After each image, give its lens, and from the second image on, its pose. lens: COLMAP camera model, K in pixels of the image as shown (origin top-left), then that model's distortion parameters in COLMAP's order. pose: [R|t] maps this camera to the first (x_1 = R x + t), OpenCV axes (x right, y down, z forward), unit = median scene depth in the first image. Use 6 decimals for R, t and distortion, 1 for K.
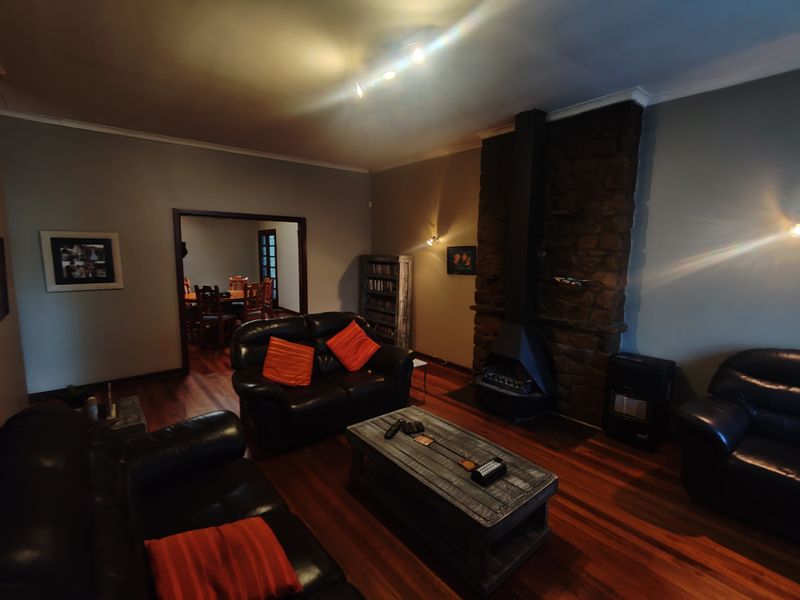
lens RADIAL K [[363.0, 0, 400.0], [0, 363.0, 300.0], [0, 0, 1]] dist [0.001245, 0.000997]
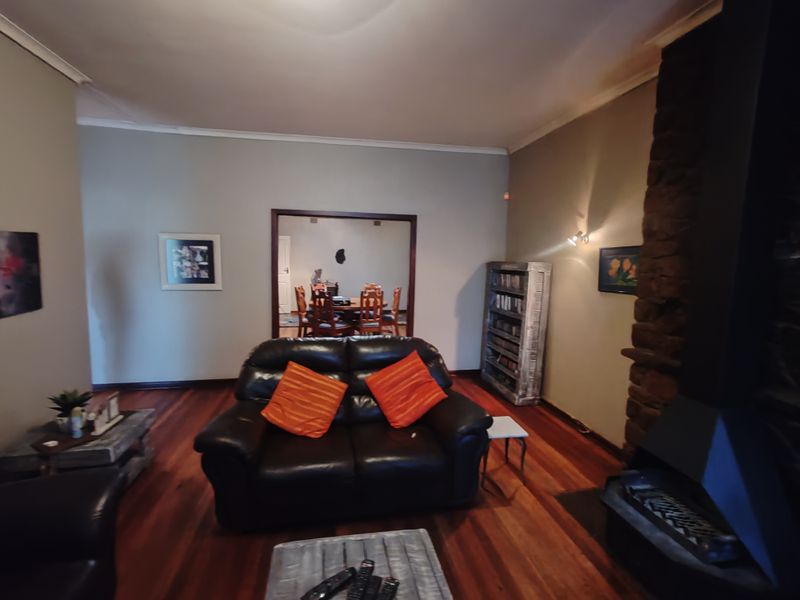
lens RADIAL K [[377.6, 0, 403.7], [0, 377.6, 302.1], [0, 0, 1]] dist [0.002043, 0.001144]
pose [[0.879188, 0.061725, -0.472460, 0.166594], [-0.074595, 0.997177, -0.008535, -0.026135], [0.470600, 0.042747, 0.881311, 0.309783]]
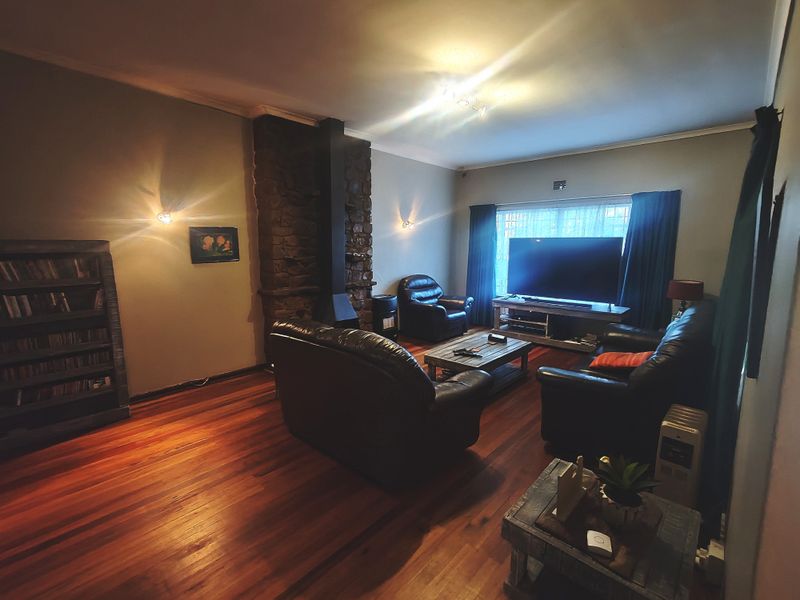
lens RADIAL K [[377.6, 0, 403.7], [0, 377.6, 302.1], [0, 0, 1]] dist [0.002043, 0.001144]
pose [[-0.142577, -0.169685, 0.975130, -0.798082], [0.129256, 0.973566, 0.188312, -0.098165], [-0.981308, 0.152891, -0.116875, 0.784326]]
